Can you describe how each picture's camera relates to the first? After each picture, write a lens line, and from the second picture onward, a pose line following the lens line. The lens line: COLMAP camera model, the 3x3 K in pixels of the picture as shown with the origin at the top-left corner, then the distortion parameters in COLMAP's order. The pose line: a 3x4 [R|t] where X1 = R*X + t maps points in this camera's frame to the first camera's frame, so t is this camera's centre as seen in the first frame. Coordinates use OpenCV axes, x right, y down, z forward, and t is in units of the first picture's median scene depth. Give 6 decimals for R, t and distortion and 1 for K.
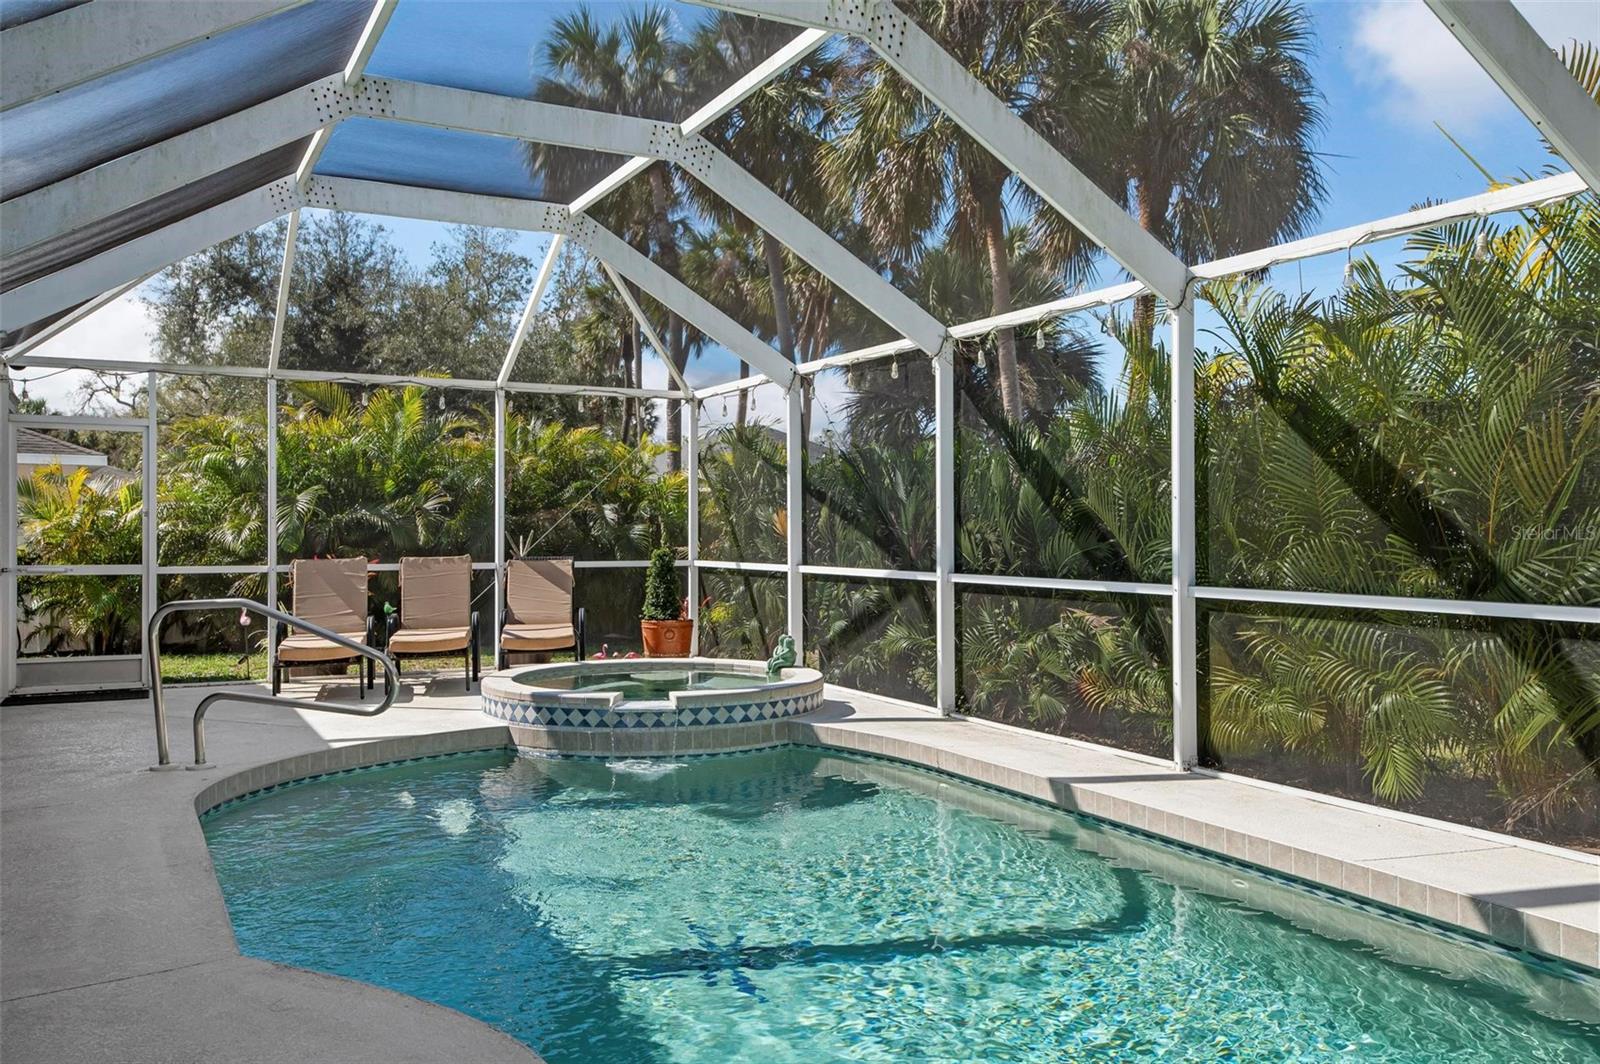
lens RADIAL K [[1291.4, 0, 798.2], [0, 1291.4, 525.6], [0, 0, 1]] dist [0.015119, 0.009728]
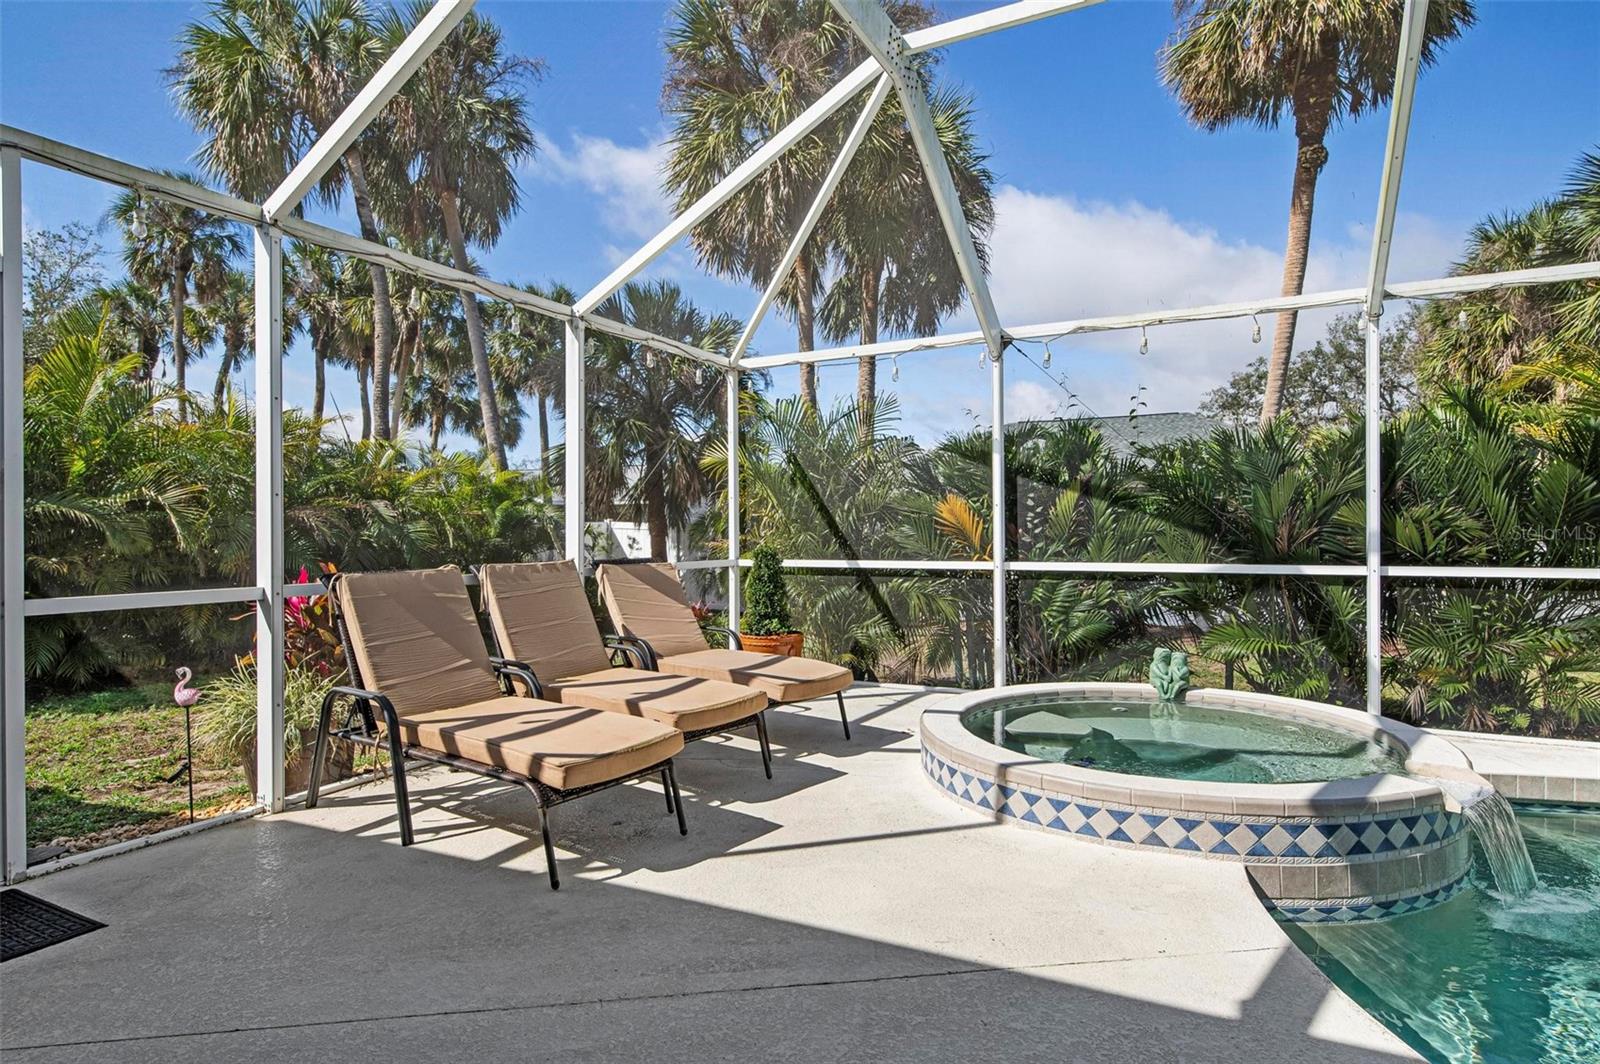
lens RADIAL K [[914.2, 0, 834.6], [0, 914.2, 512.5], [0, 0, 1]] dist [-0.006684, -0.002925]
pose [[0.834139, 0.002053, 0.551551, -0.597114], [0.005030, 0.999923, -0.011328, 0.006353], [-0.551532, 0.012224, 0.834064, 0.776348]]
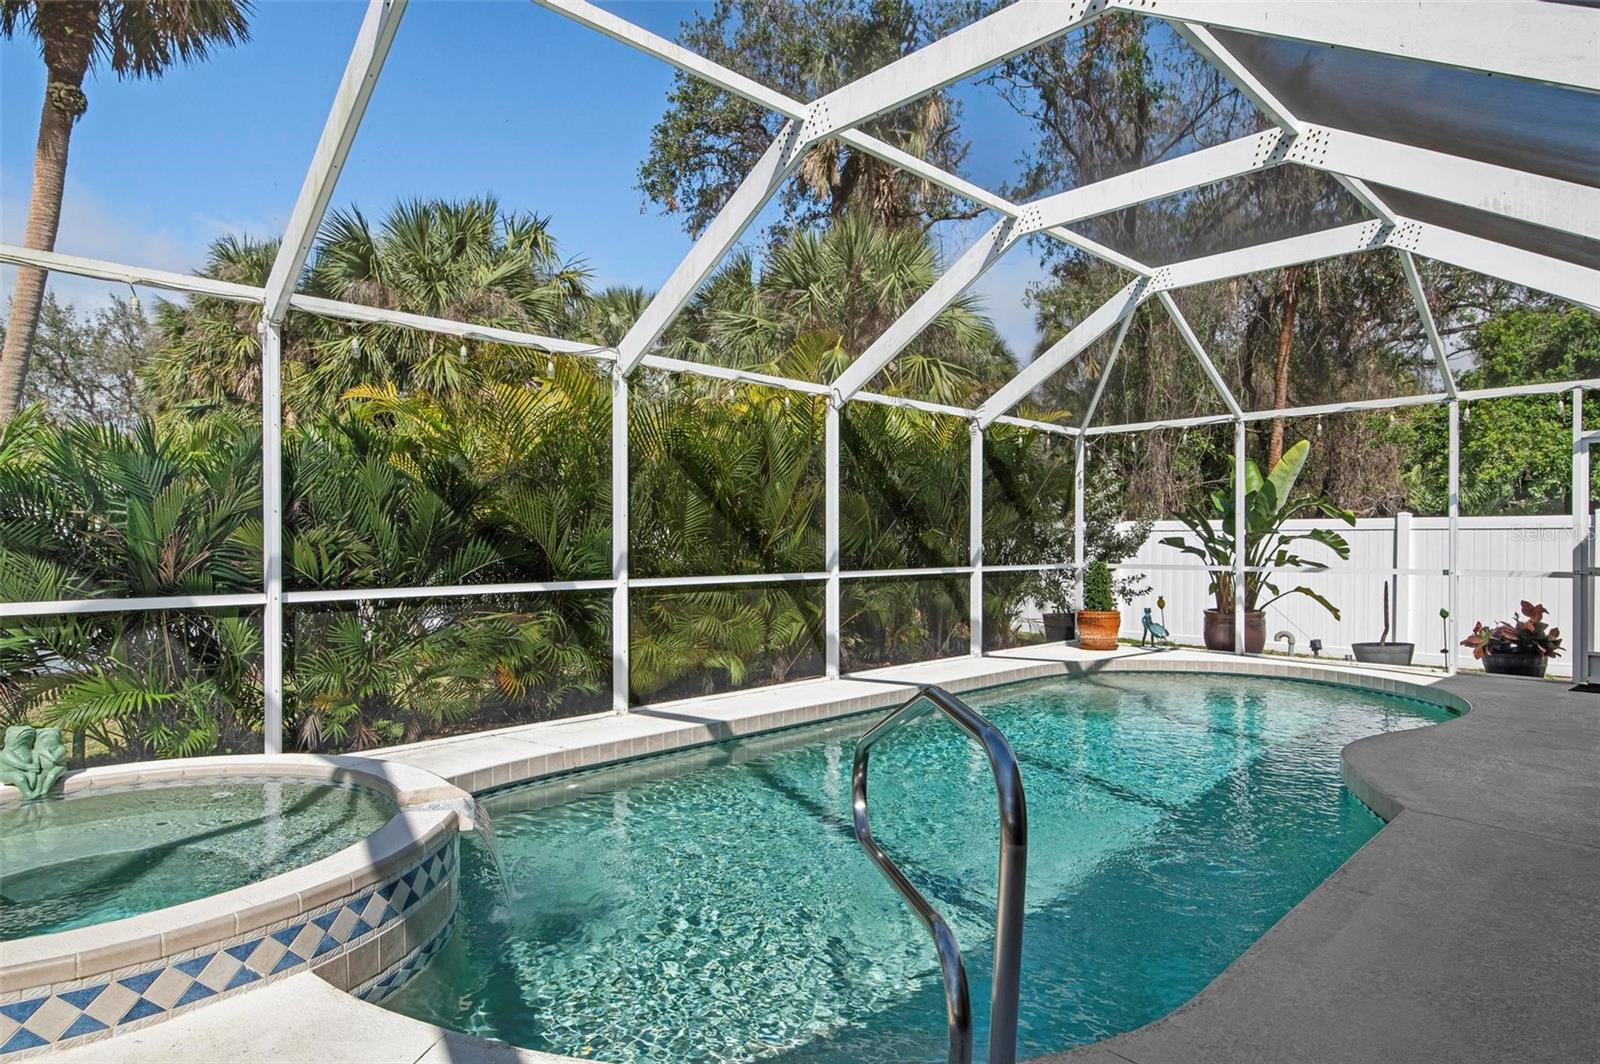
lens RADIAL K [[914.2, 0, 809.4], [0, 914.2, 524.9], [0, 0, 1]] dist [-0.006684, -0.002925]
pose [[-0.302844, 0.010322, 0.952984, -0.593783], [-0.007646, 0.999883, -0.013259, -0.000265], [-0.953009, -0.011302, -0.302730, 0.950501]]
